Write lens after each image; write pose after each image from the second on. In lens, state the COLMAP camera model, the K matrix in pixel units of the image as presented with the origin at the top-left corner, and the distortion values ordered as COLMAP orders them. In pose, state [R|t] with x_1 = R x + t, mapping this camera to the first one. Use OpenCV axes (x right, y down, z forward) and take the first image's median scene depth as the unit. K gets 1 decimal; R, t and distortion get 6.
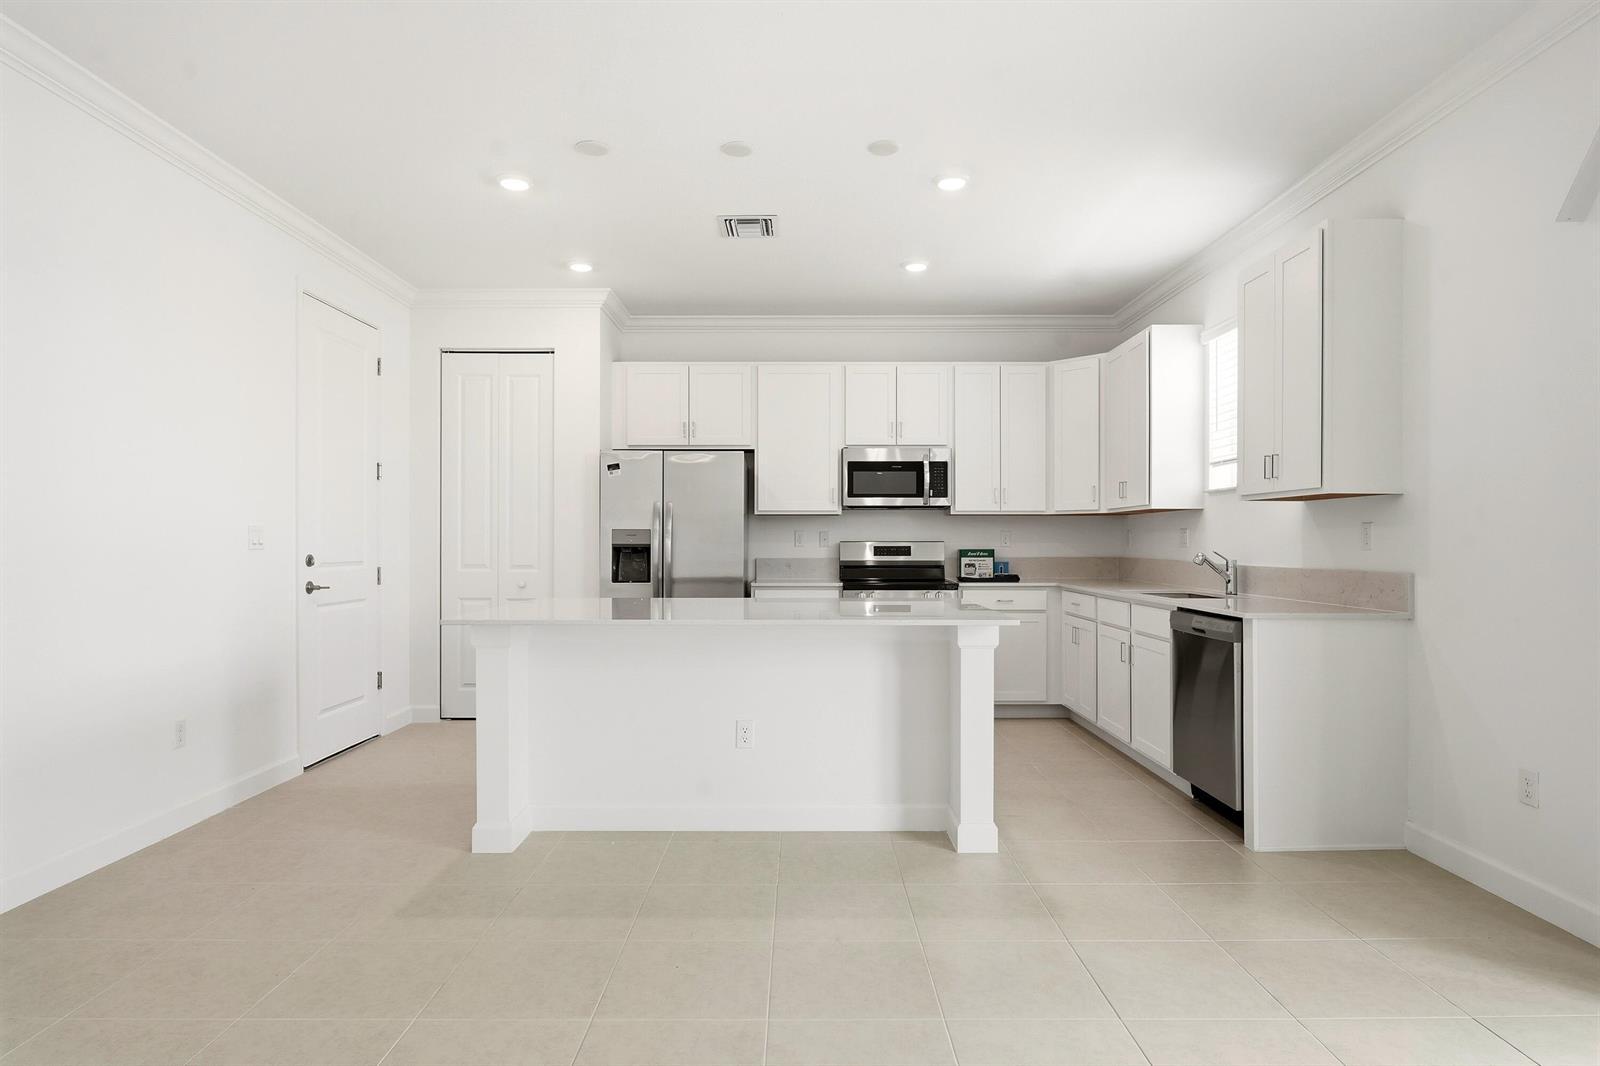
lens RADIAL K [[819.3, 0, 801.6], [0, 819.3, 542.9], [0, 0, 1]] dist [0.000142, 0.000029]
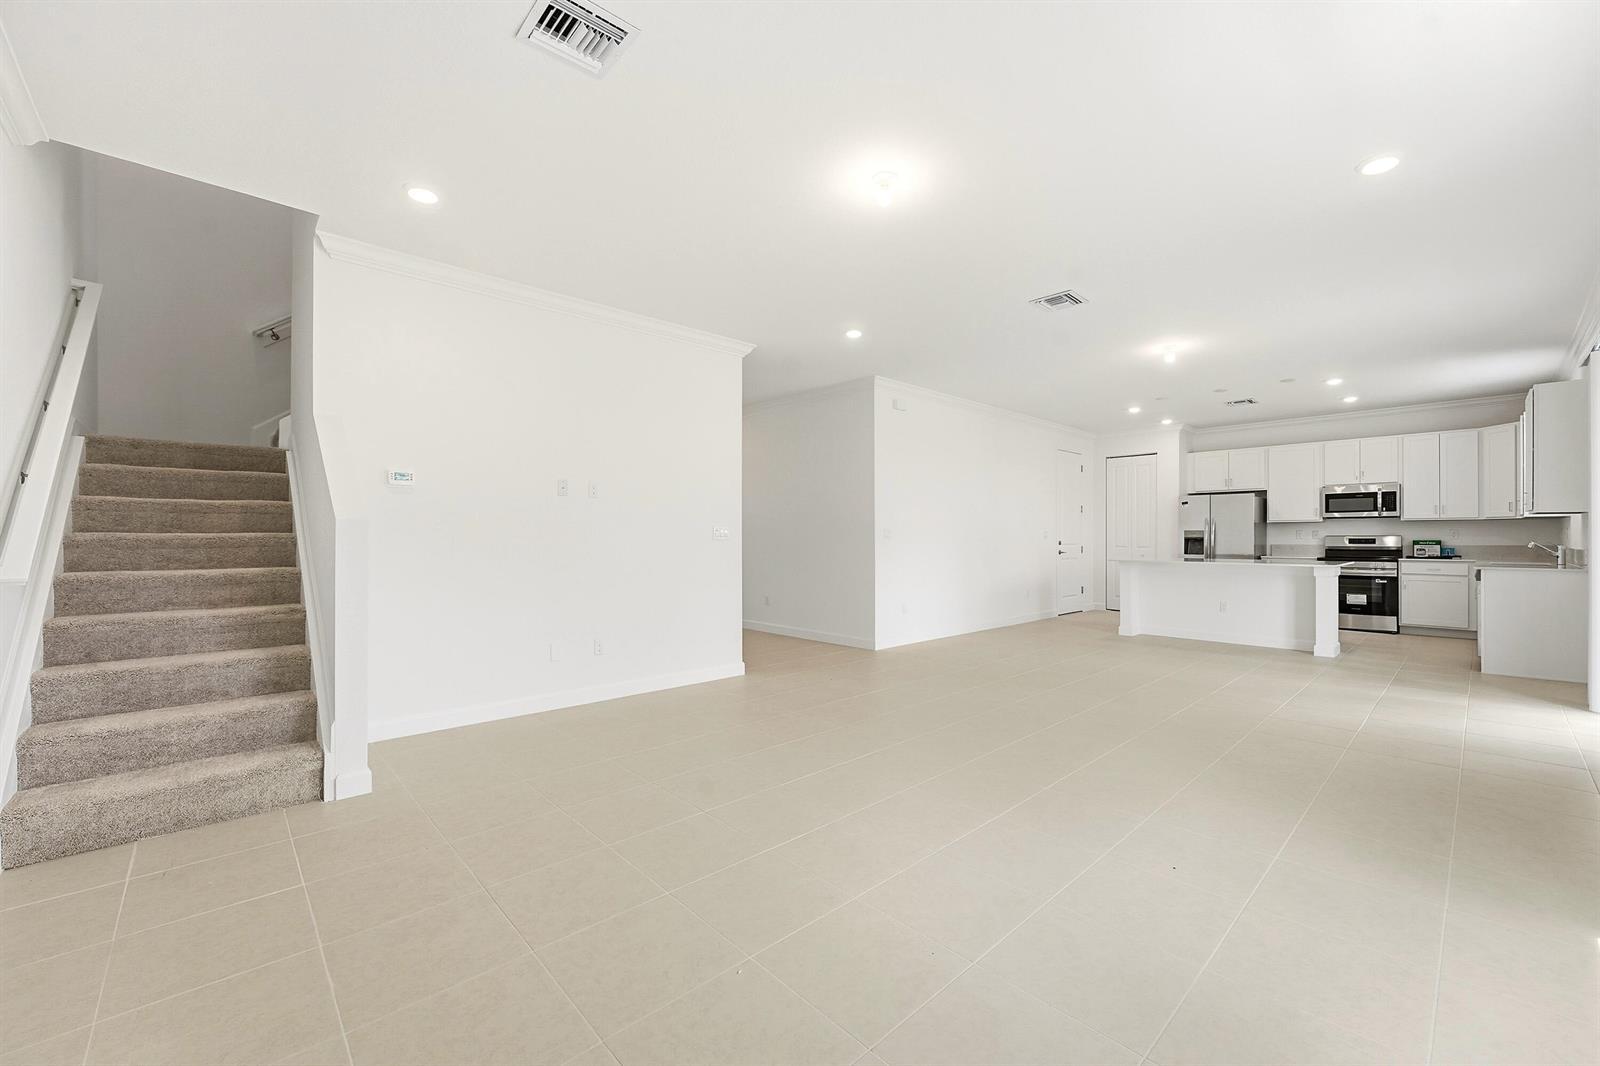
lens RADIAL K [[659.8, 0, 771.4], [0, 659.8, 544.7], [0, 0, 1]] dist [0.000566, 0.000175]
pose [[0.643364, 0.007762, -0.765521, 0.404992], [-0.001435, 0.999959, 0.008933, 0.007071], [0.765559, -0.004649, 0.643349, -0.980328]]
